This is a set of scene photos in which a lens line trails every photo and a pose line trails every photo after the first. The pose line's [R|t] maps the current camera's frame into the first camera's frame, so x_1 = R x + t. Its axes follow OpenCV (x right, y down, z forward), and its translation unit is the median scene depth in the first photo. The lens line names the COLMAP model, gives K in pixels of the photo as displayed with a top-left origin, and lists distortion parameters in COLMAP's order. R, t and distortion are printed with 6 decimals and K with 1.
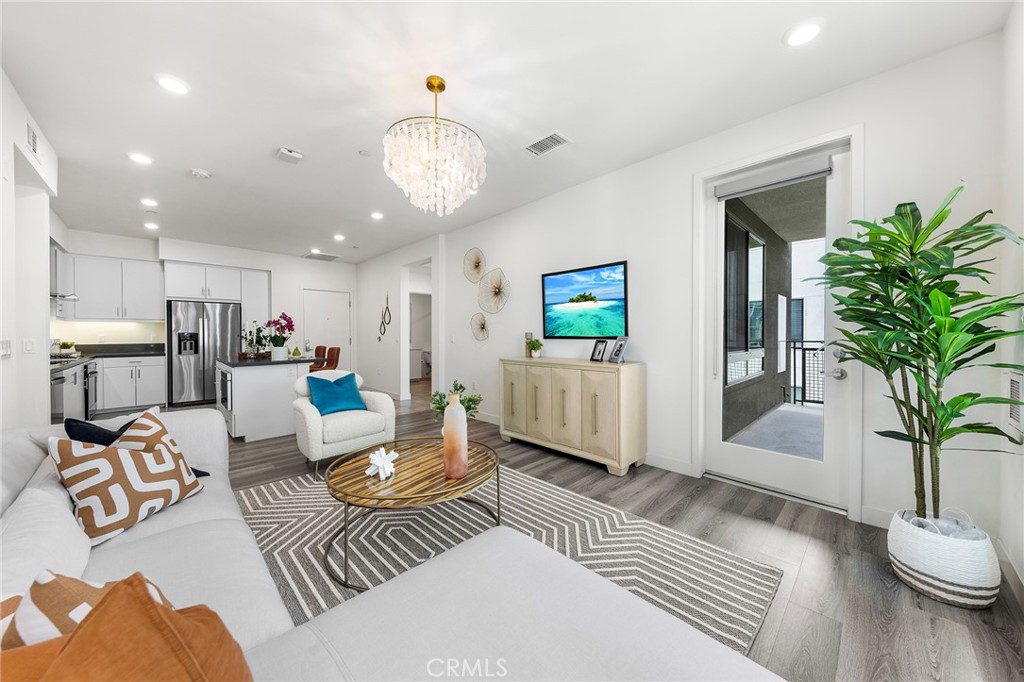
lens RADIAL K [[368.0, 0, 516.6], [0, 368.0, 337.3], [0, 0, 1]] dist [0.011178, -0.002073]
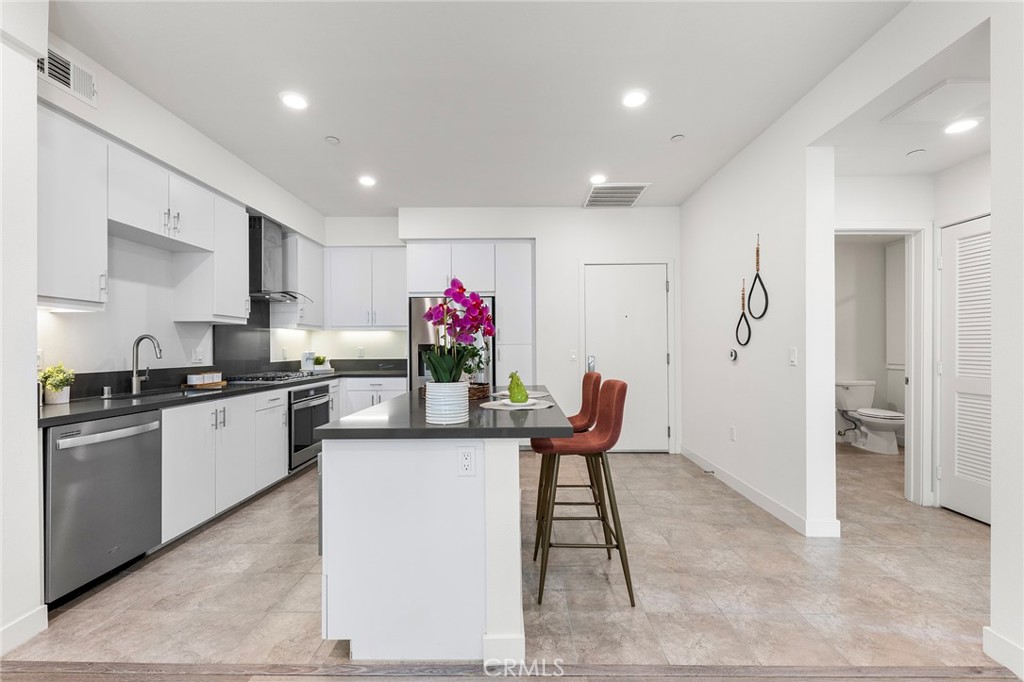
lens RADIAL K [[423.7, 0, 505.2], [0, 423.7, 351.1], [0, 0, 1]] dist [0.012739, -0.005871]
pose [[0.689973, 0.003828, -0.723825, -0.248187], [-0.000968, 0.999990, 0.004366, -0.003030], [0.723834, -0.002312, 0.689970, 0.587495]]
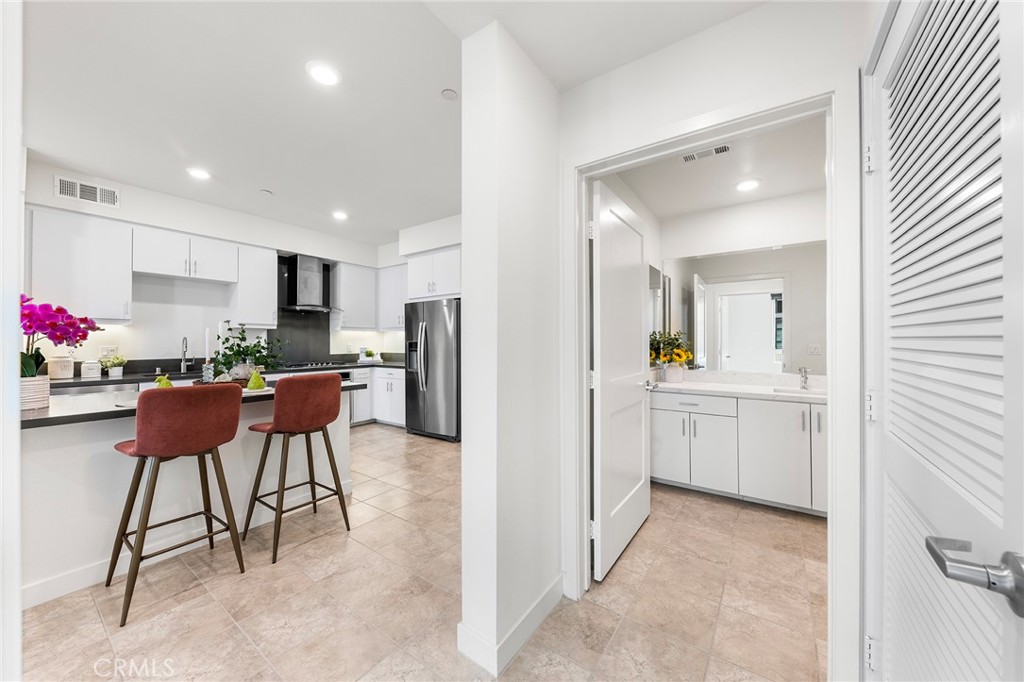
lens RADIAL K [[352.5, 0, 513.9], [0, 352.5, 344.6], [0, 0, 1]] dist [0.009898, -0.000802]
pose [[0.170674, 0.006650, -0.985305, -0.116024], [-0.003716, 0.999974, 0.006105, -0.011583], [0.985321, 0.002619, 0.170694, 1.119180]]
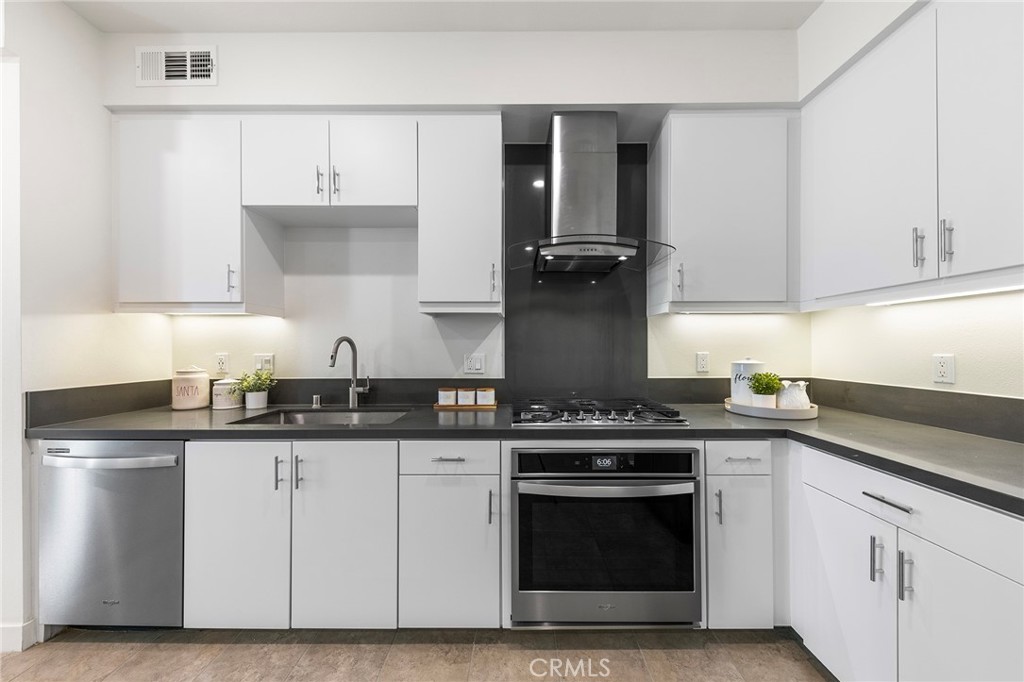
lens RADIAL K [[368.0, 0, 504.2], [0, 368.0, 343.0], [0, 0, 1]] dist [0.011178, -0.002073]
pose [[-0.713080, -0.004607, -0.701067, -0.742259], [-0.002794, 0.999989, -0.003730, -0.012028], [0.701077, -0.000701, -0.713085, 0.965821]]
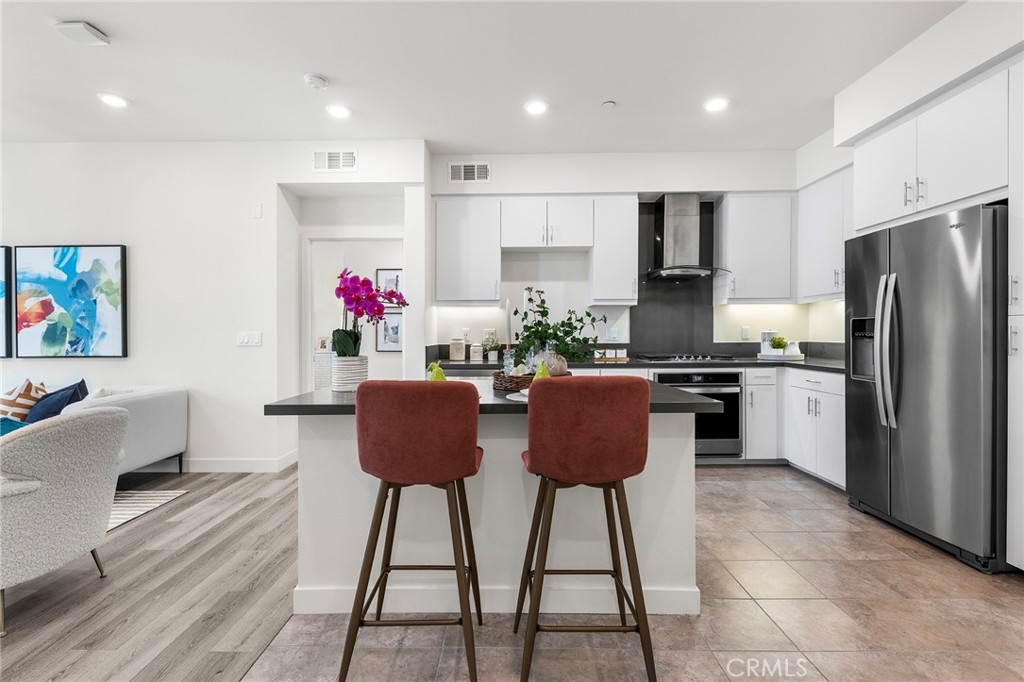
lens RADIAL K [[470.2, 0, 515.9], [0, 470.2, 334.3], [0, 0, 1]] dist [0.003521, -0.003349]
pose [[-0.701671, 0.007905, -0.712457, -0.311991], [0.001668, 0.999954, 0.009452, -0.001117], [0.712499, 0.005444, -0.701652, 1.119193]]
